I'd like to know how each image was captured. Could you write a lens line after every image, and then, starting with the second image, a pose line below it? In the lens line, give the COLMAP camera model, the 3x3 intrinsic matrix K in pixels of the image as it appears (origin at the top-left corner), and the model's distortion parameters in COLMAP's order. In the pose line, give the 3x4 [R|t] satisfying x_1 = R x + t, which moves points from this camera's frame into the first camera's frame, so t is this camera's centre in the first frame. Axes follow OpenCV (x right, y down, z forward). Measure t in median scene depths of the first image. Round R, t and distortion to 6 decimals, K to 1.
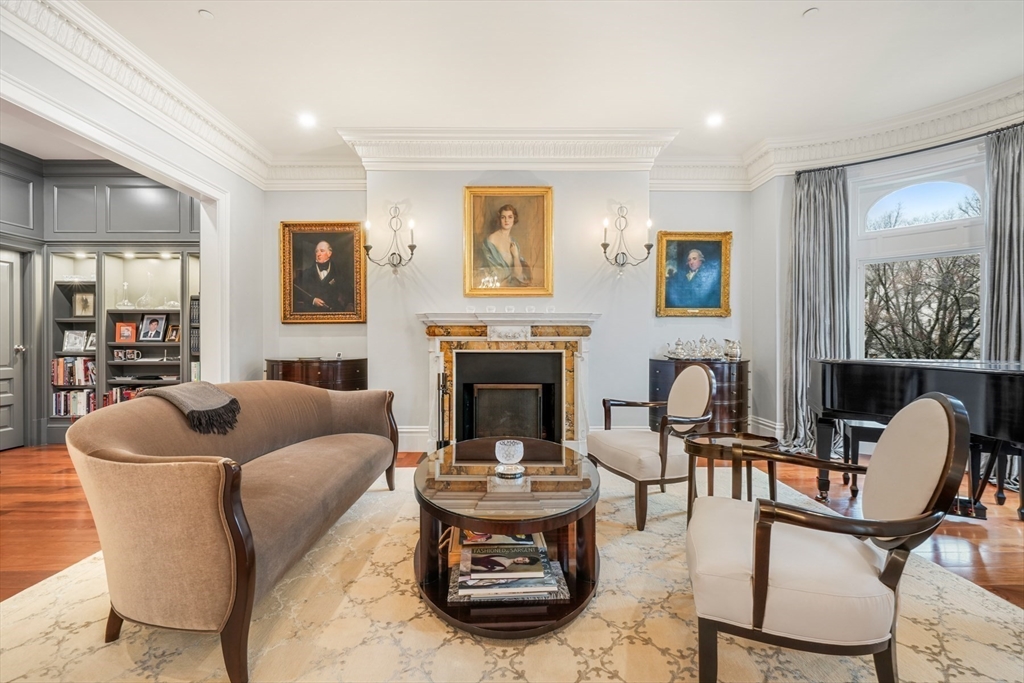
lens RADIAL K [[436.4, 0, 509.9], [0, 436.4, 340.8], [0, 0, 1]] dist [-0.000748, -0.000182]
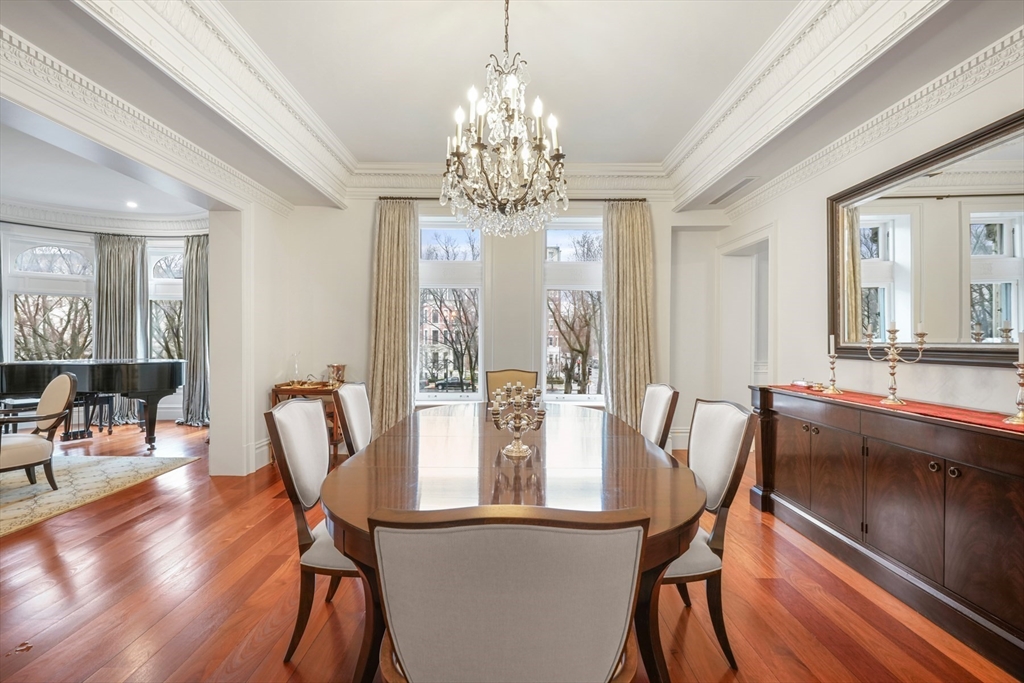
lens RADIAL K [[436.4, 0, 509.9], [0, 436.4, 340.8], [0, 0, 1]] dist [-0.000748, -0.000182]
pose [[0.004665, -0.004744, 0.999978, -0.569547], [0.002284, 0.999986, 0.004733, -0.028929], [-0.999987, 0.002262, 0.004676, -0.587201]]
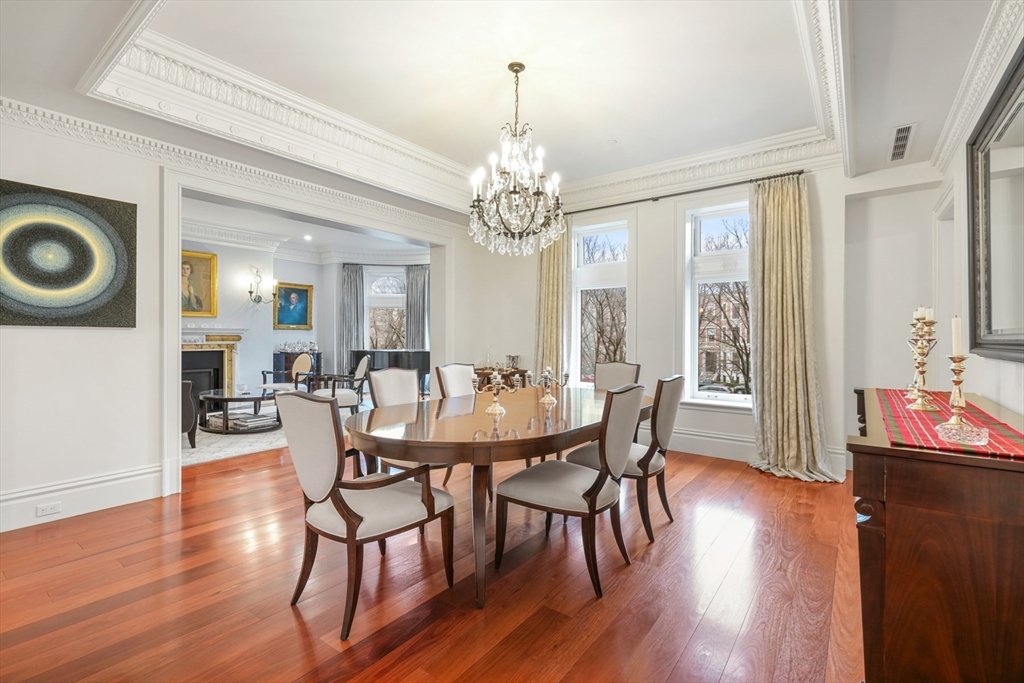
lens RADIAL K [[464.5, 0, 511.1], [0, 464.5, 337.8], [0, 0, 1]] dist [0.000025, 0.000016]
pose [[0.607999, -0.001371, 0.793937, -0.649317], [0.002487, 0.999997, -0.000177, -0.019701], [-0.793934, 0.002083, 0.608001, -1.036160]]
